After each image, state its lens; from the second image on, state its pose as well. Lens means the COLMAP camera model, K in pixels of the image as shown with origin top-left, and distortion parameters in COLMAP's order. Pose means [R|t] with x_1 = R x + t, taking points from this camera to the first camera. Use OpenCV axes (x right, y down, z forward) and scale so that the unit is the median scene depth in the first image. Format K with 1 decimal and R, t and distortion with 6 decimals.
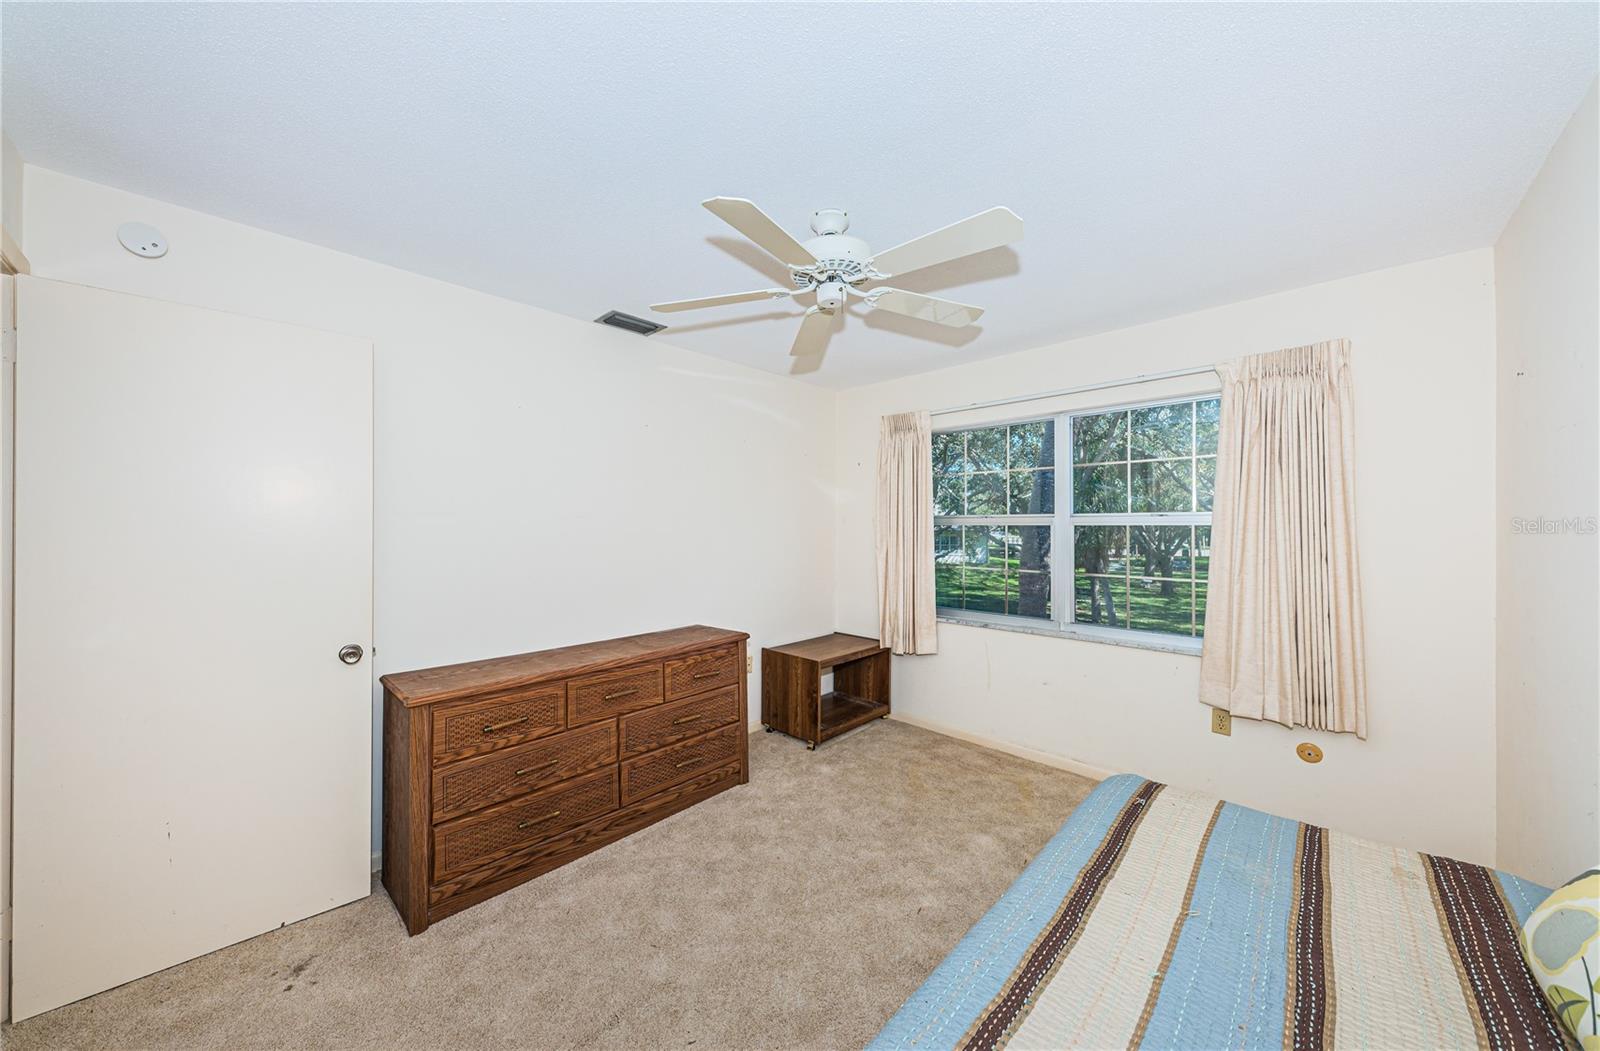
lens RADIAL K [[545.6, 0, 795.7], [0, 545.6, 521.1], [0, 0, 1]] dist [-0.000245, -0.000171]
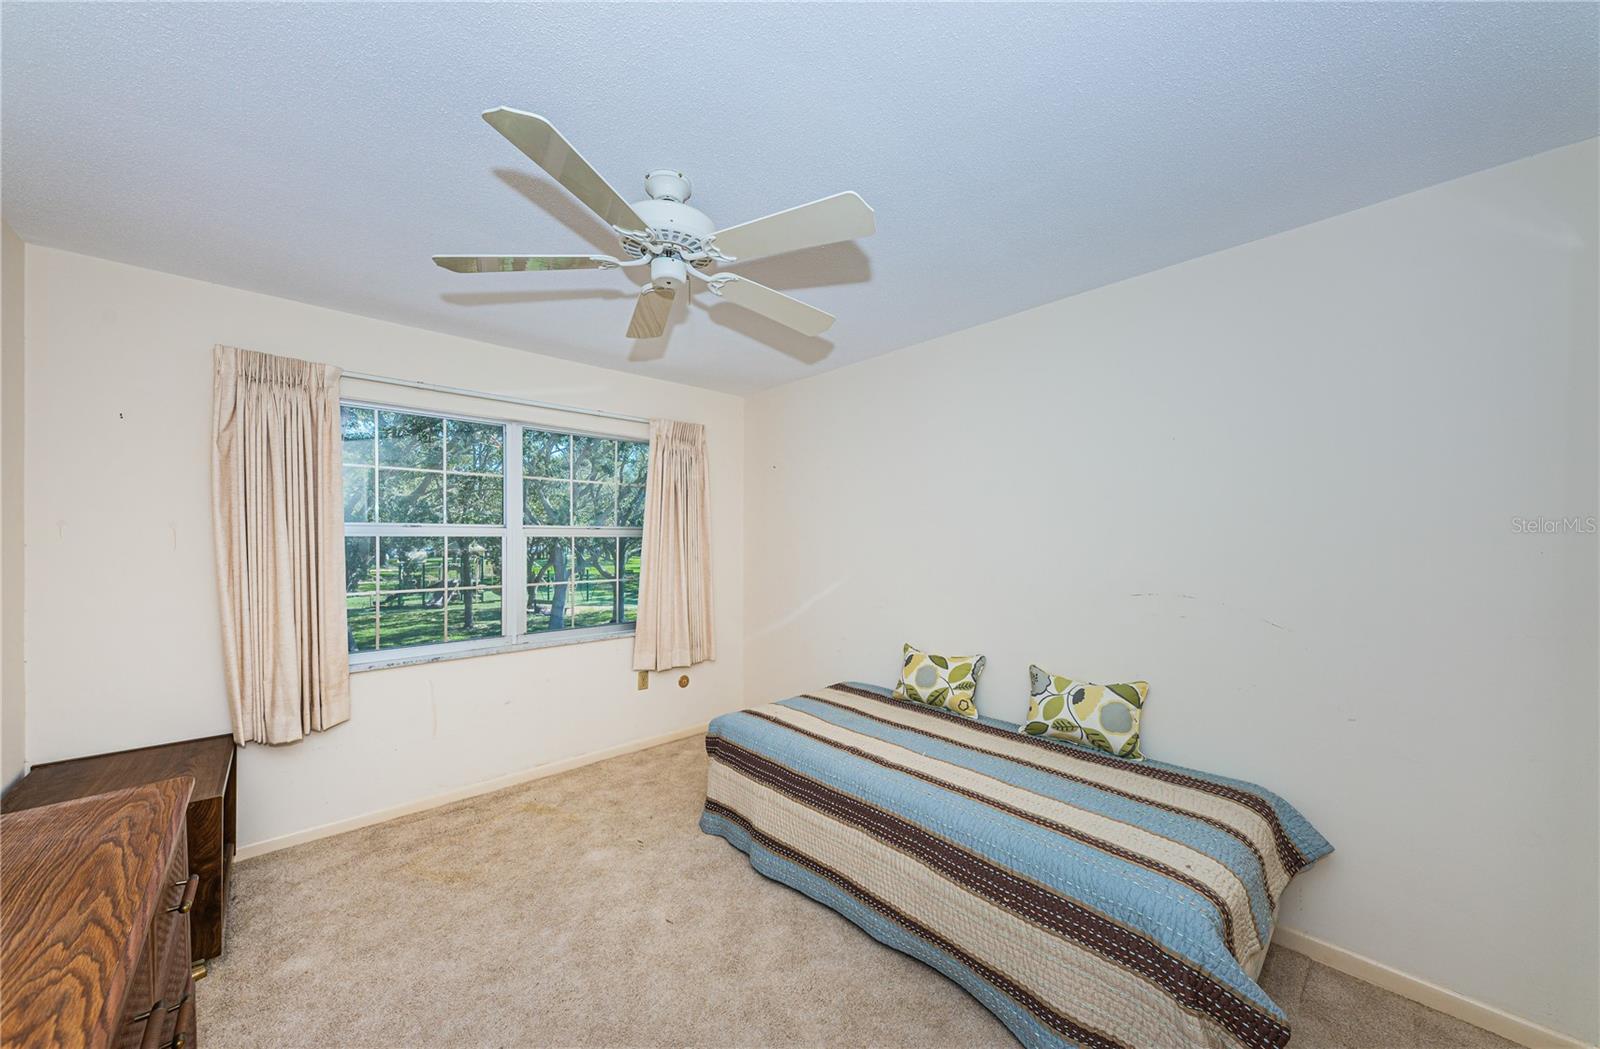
lens RADIAL K [[550.1, 0, 798.1], [0, 550.1, 536.6], [0, 0, 1]] dist [0.001302, -0.000247]
pose [[0.055456, 0.001617, 0.998460, -0.578693], [-0.009910, 0.999950, -0.001069, 0.004878], [-0.998412, -0.009836, 0.055469, 0.538448]]
